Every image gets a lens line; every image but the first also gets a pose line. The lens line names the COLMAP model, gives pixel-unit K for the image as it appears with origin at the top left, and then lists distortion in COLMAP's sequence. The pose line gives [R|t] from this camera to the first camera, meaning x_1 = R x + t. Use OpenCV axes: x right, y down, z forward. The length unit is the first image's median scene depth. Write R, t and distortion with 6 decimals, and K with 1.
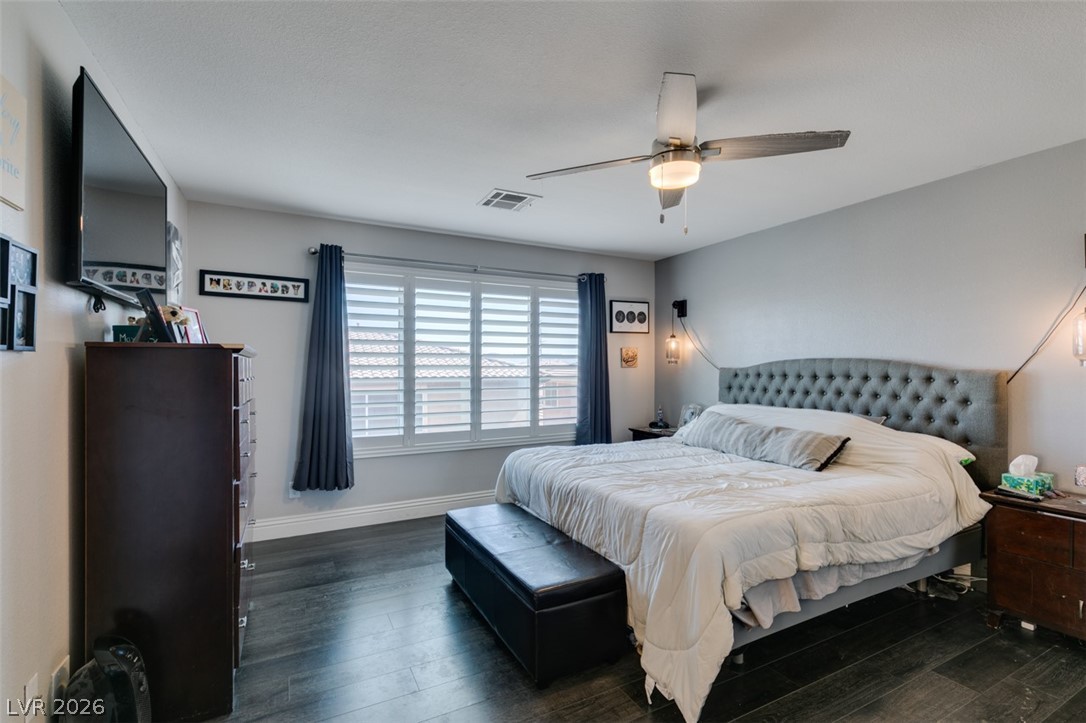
lens RADIAL K [[486.0, 0, 537.4], [0, 486.0, 363.5], [0, 0, 1]] dist [0.005287, -0.001101]
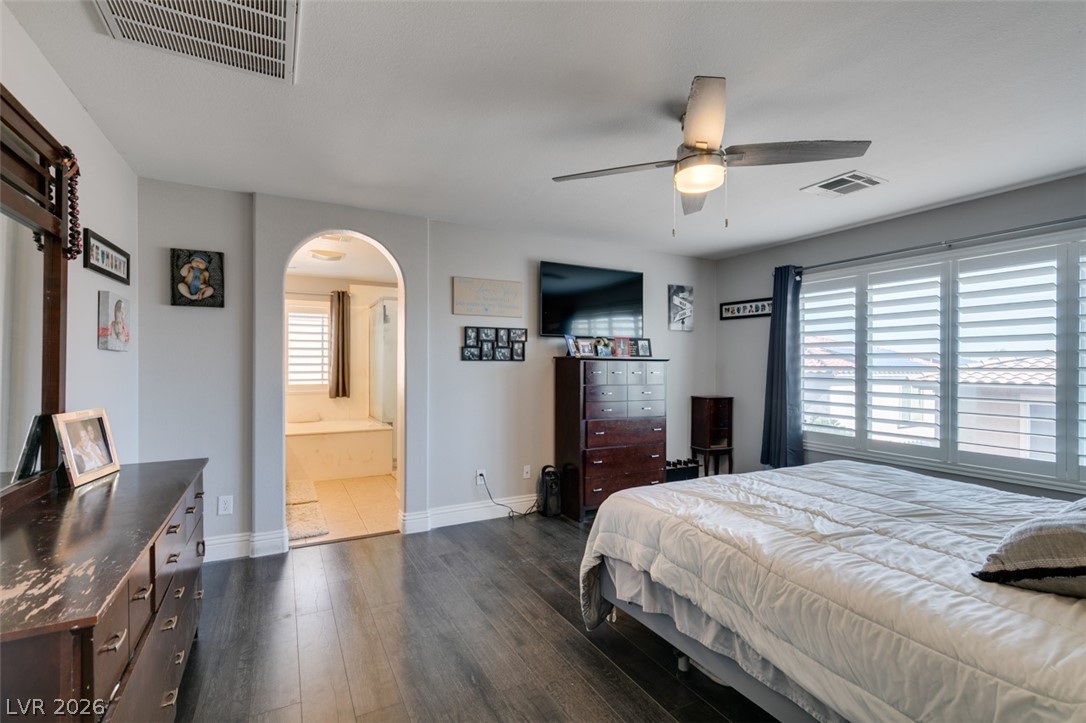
lens RADIAL K [[486.0, 0, 540.2], [0, 486.0, 367.0], [0, 0, 1]] dist [0.005287, -0.001101]
pose [[0.008018, 0.002353, -0.999965, 0.854427], [-0.000610, 0.999997, 0.002348, 0.003384], [0.999968, 0.000591, 0.008019, 0.433854]]
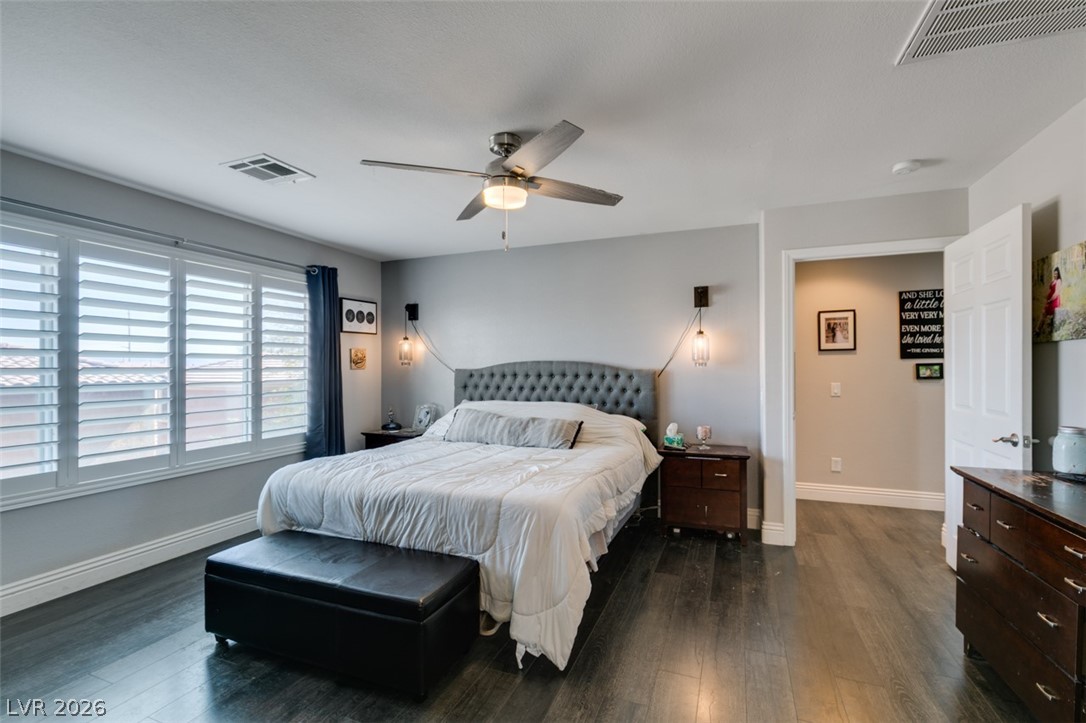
lens RADIAL K [[486.0, 0, 537.4], [0, 486.0, 363.9], [0, 0, 1]] dist [0.005287, -0.001101]
pose [[0.759533, 0.000623, 0.650468, -0.254454], [0.000417, 0.999999, -0.001445, -0.001004], [-0.650468, 0.001369, 0.759532, 0.065116]]
